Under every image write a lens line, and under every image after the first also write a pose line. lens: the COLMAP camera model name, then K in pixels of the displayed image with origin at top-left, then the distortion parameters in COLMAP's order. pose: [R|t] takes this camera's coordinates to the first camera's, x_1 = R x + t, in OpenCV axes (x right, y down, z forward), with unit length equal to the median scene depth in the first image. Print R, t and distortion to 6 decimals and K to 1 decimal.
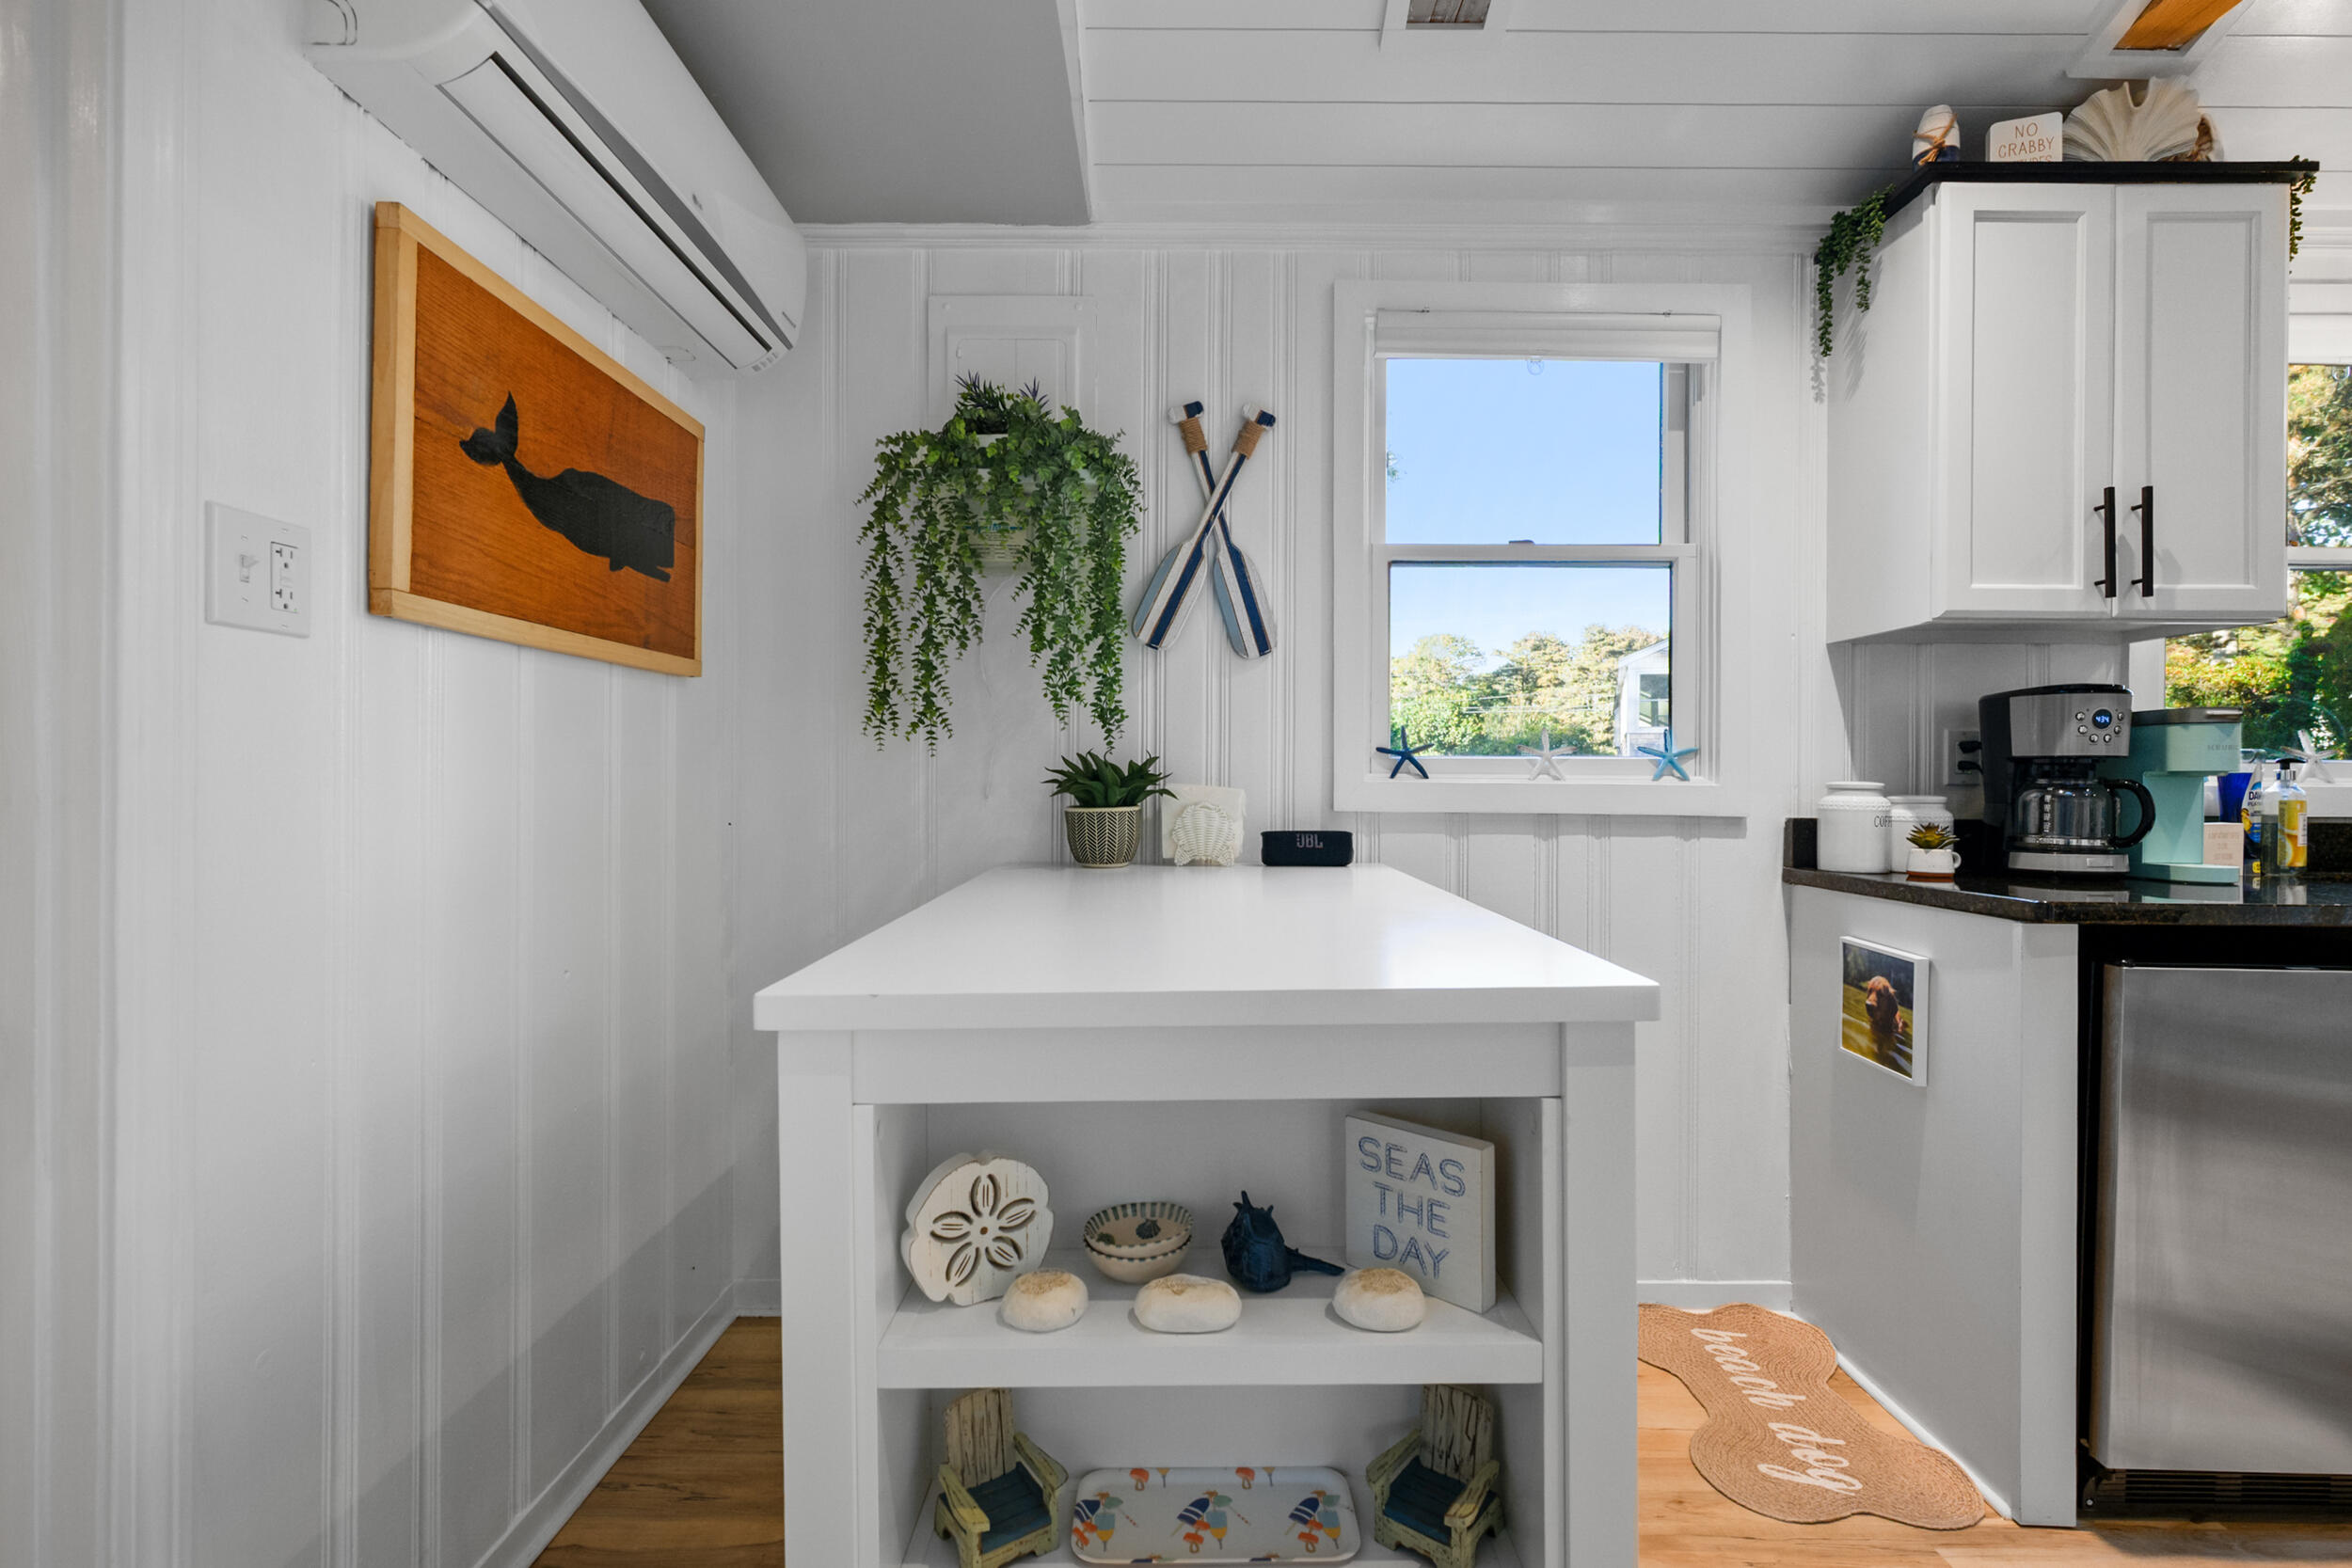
lens RADIAL K [[1082.6, 0, 1182.5], [0, 1082.6, 778.3], [0, 0, 1]] dist [0.003626, 0.000995]
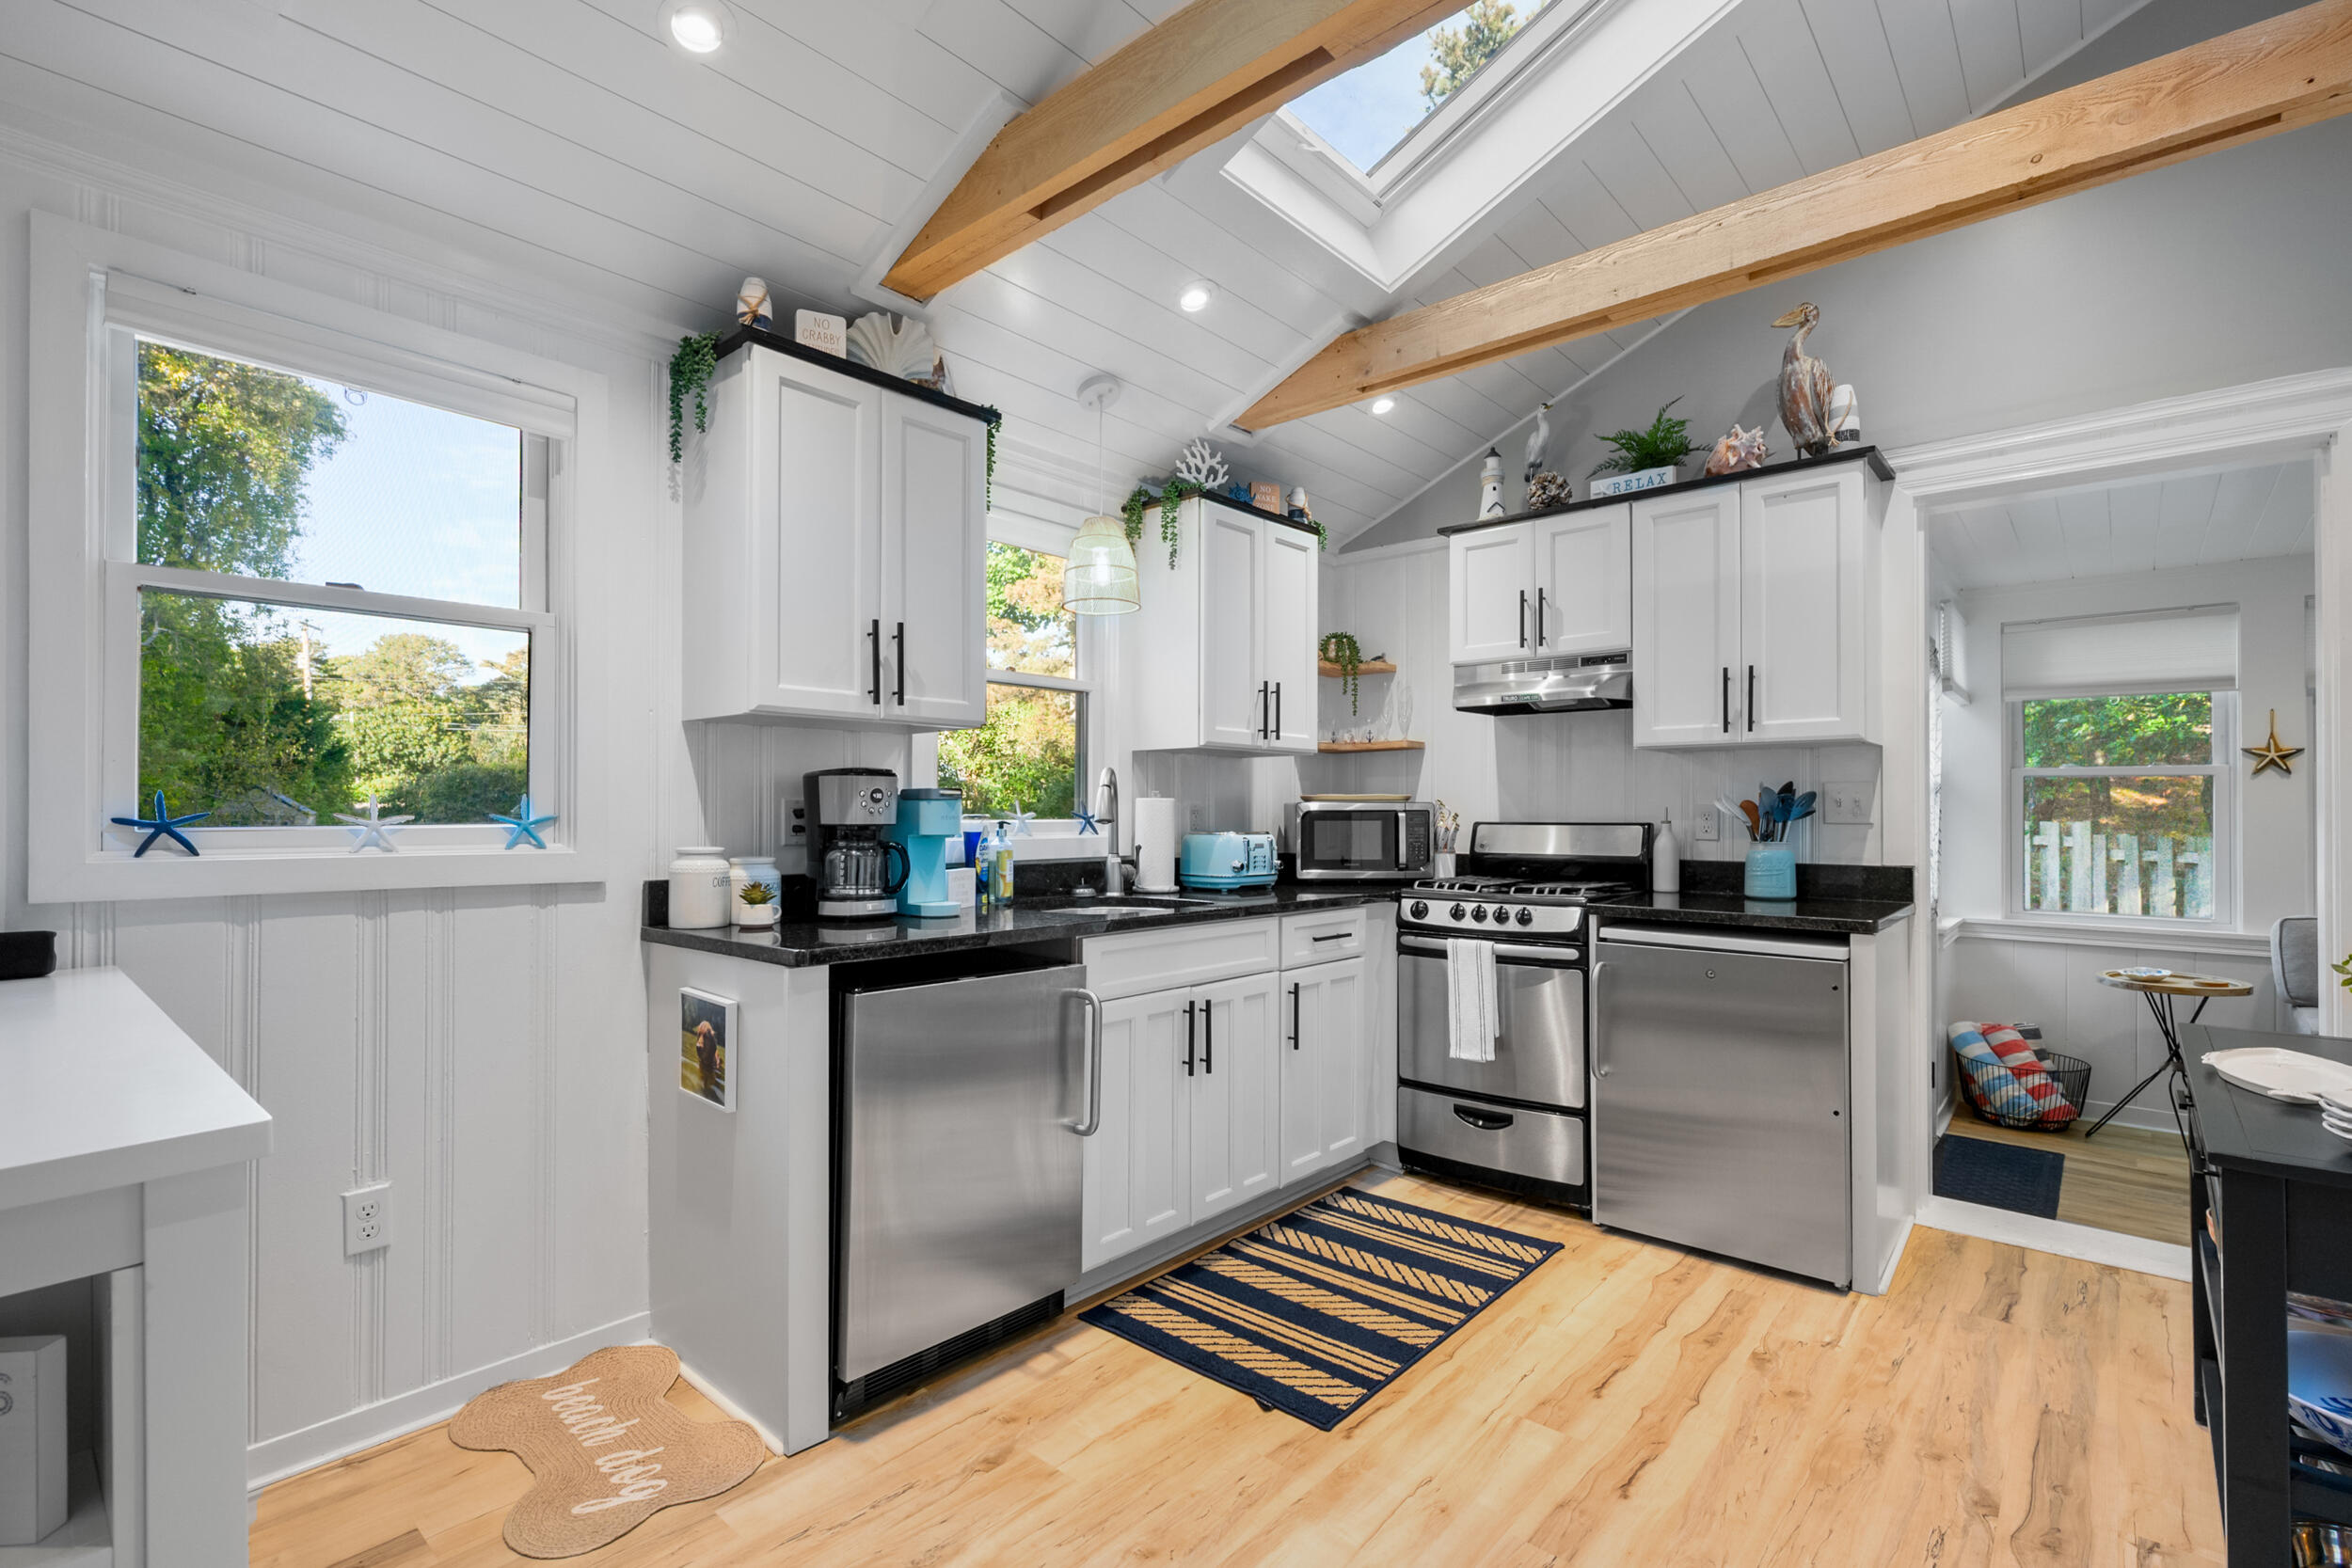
lens RADIAL K [[1082.6, 0, 1177.0], [0, 1082.6, 797.5], [0, 0, 1]] dist [0.003626, 0.000995]
pose [[0.664498, 0.003850, 0.747280, 0.115699], [0.000608, 0.999984, -0.005693, -0.043837], [-0.747290, 0.004238, 0.664485, -0.122891]]
